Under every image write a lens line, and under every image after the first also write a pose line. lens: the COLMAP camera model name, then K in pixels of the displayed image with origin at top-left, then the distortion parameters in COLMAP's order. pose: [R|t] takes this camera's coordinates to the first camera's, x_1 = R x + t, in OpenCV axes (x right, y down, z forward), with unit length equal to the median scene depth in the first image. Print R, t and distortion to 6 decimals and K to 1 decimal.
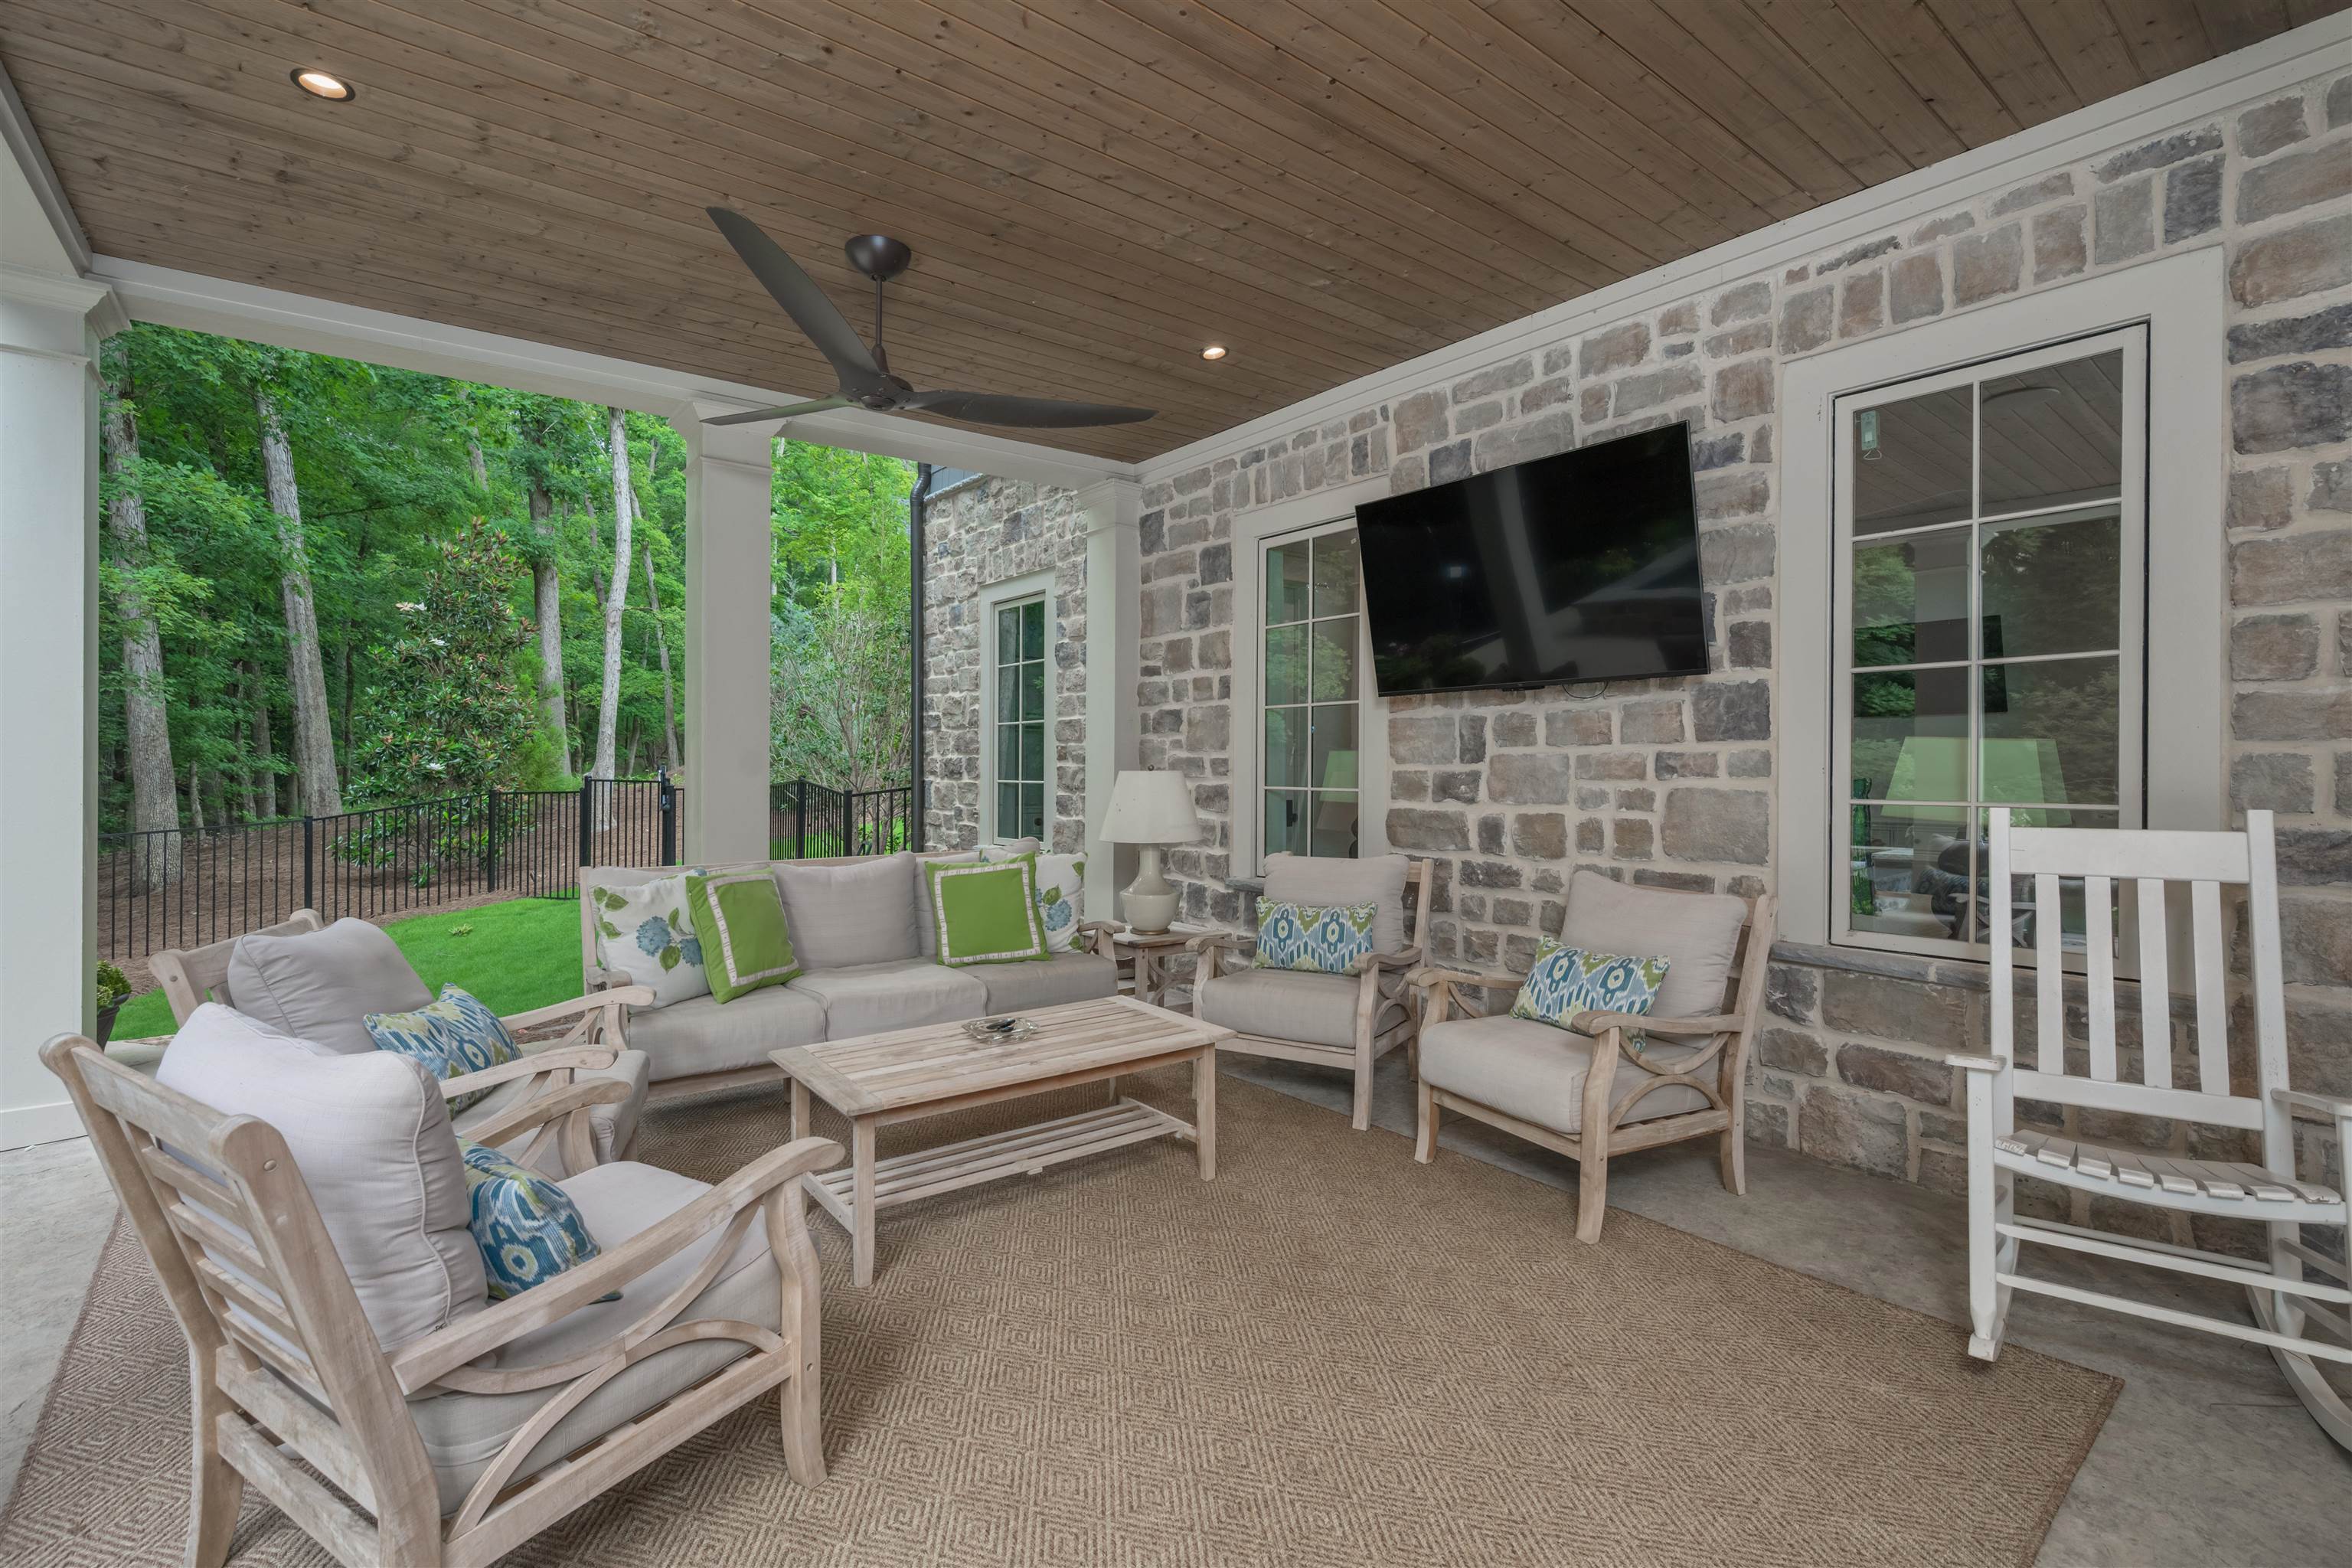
lens RADIAL K [[1059.8, 0, 1174.2], [0, 1059.8, 769.5], [0, 0, 1]] dist [0.001642, 0.000251]
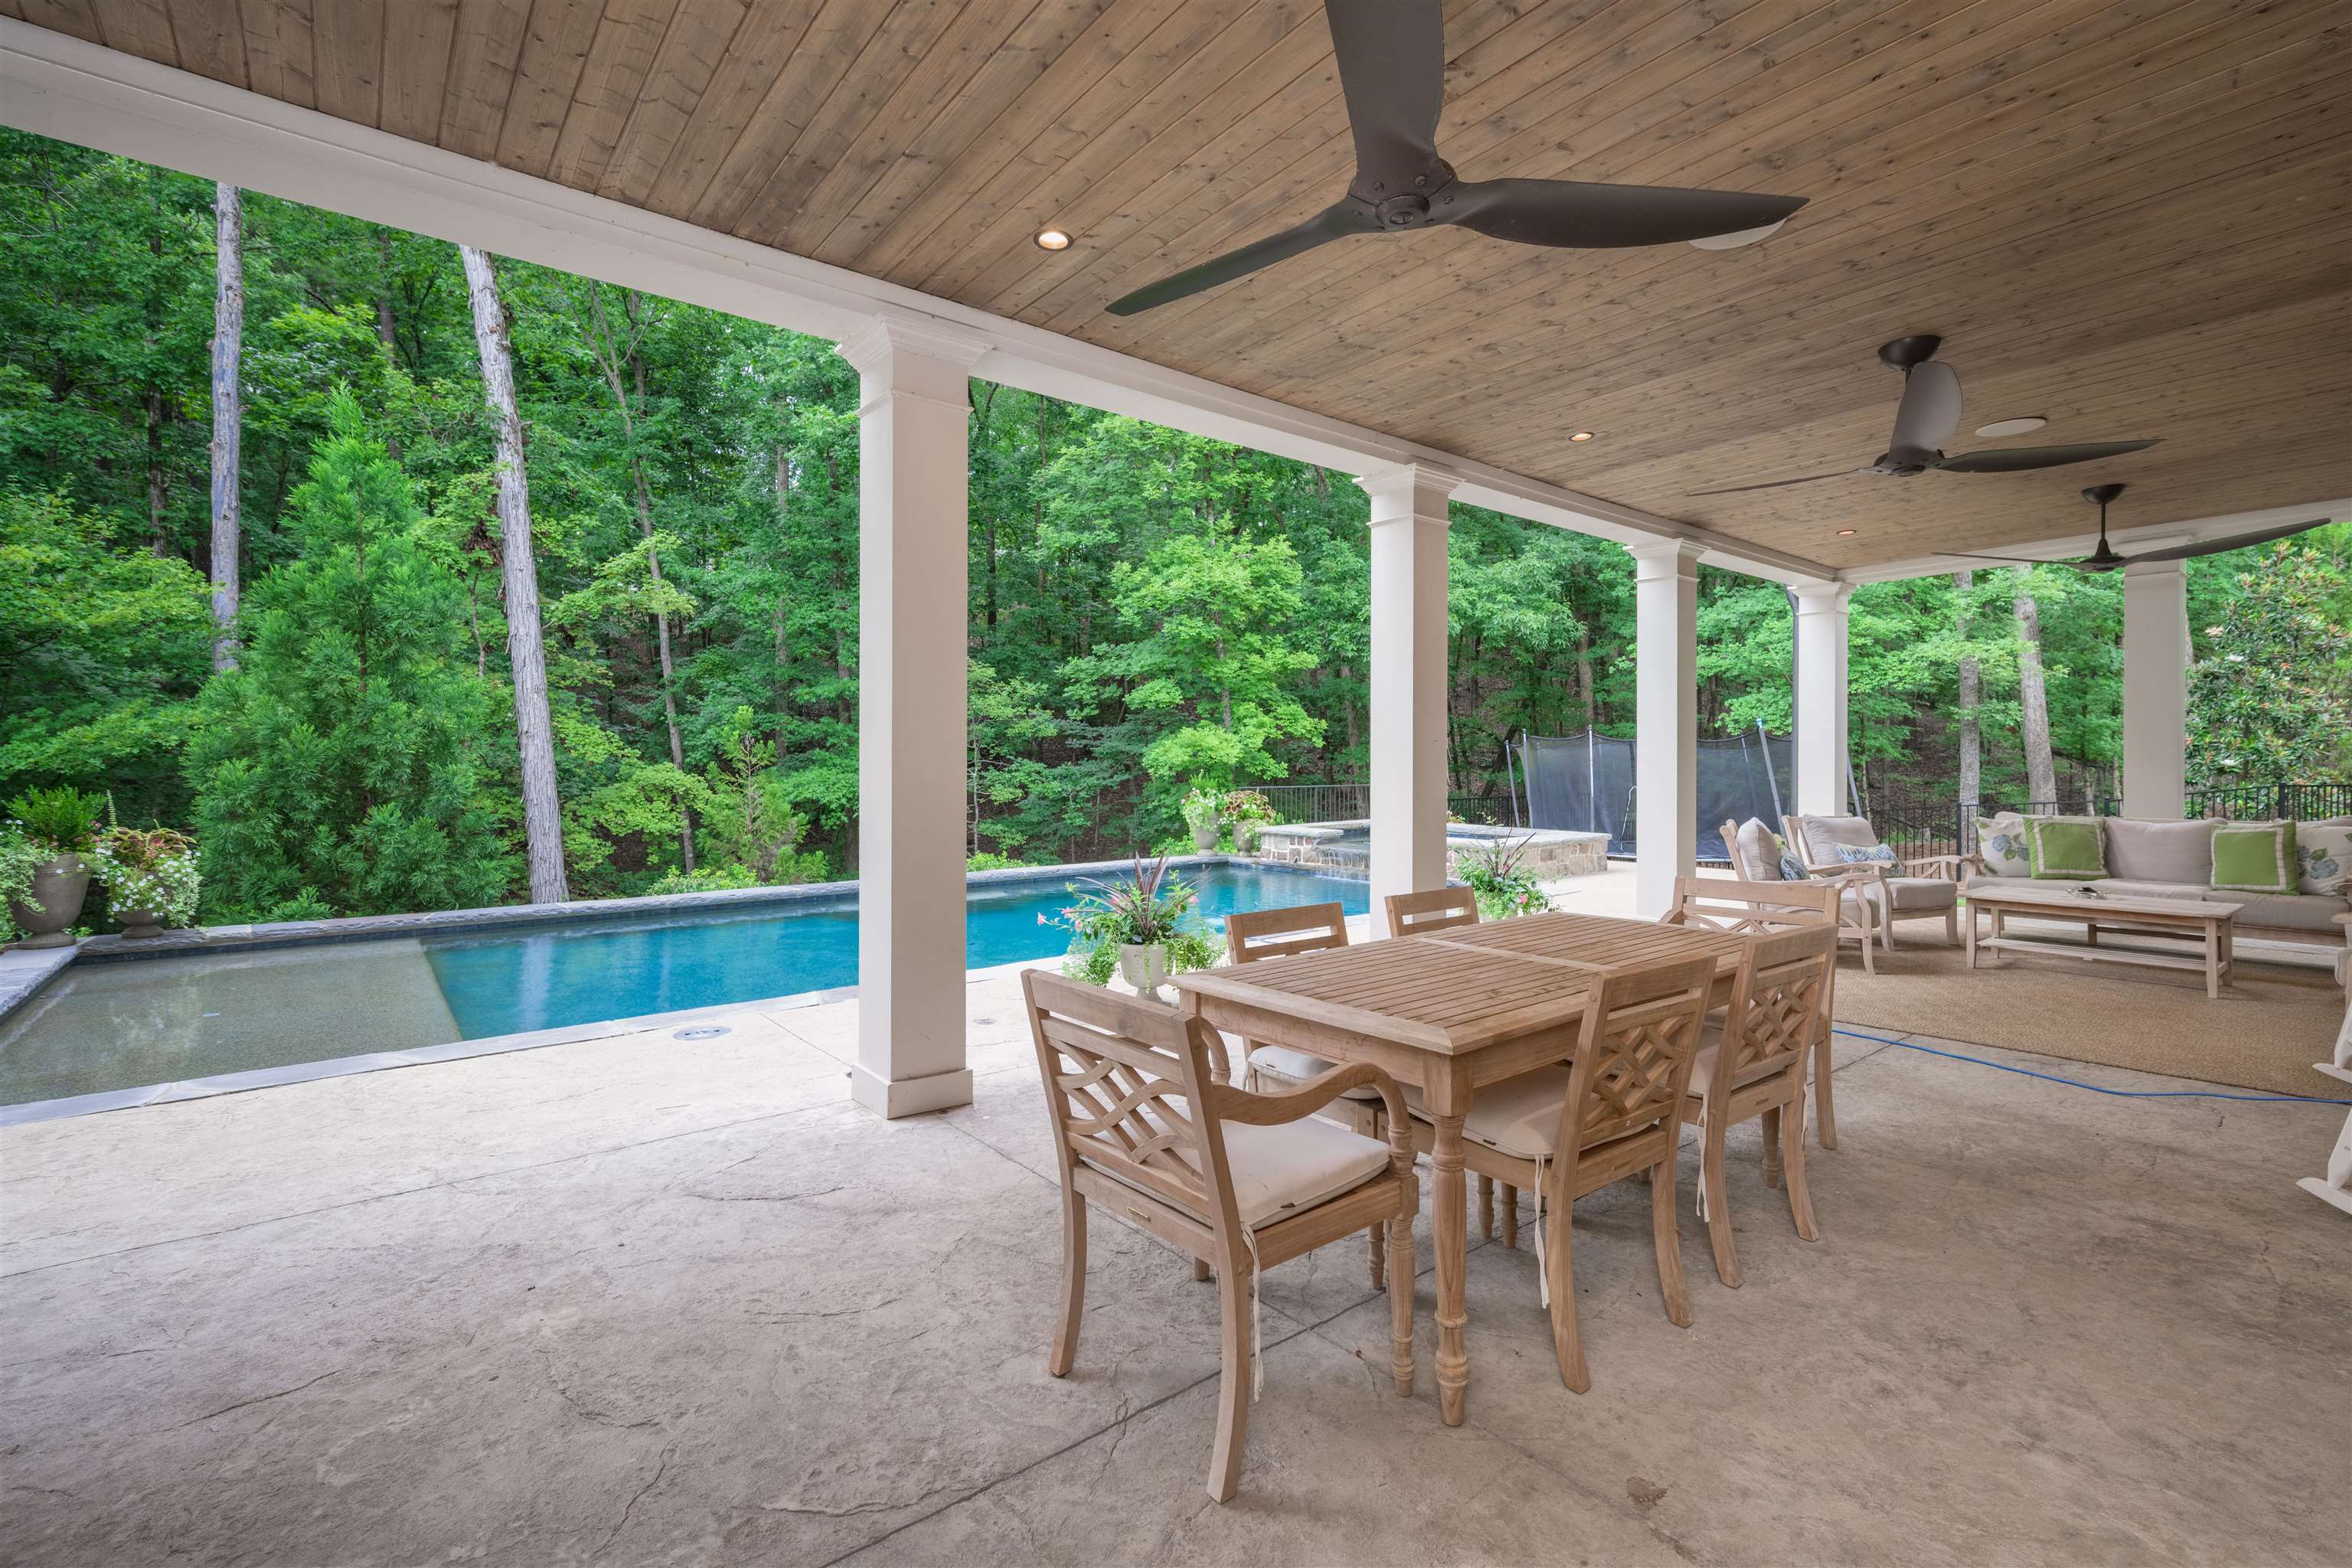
lens RADIAL K [[1059.8, 0, 1175.9], [0, 1059.8, 771.6], [0, 0, 1]] dist [0.001642, 0.000251]
pose [[0.009408, 0.006064, -0.999937, 1.301667], [0.002083, 0.999979, 0.006084, -0.004810], [0.999954, -0.002140, 0.009396, -0.555001]]
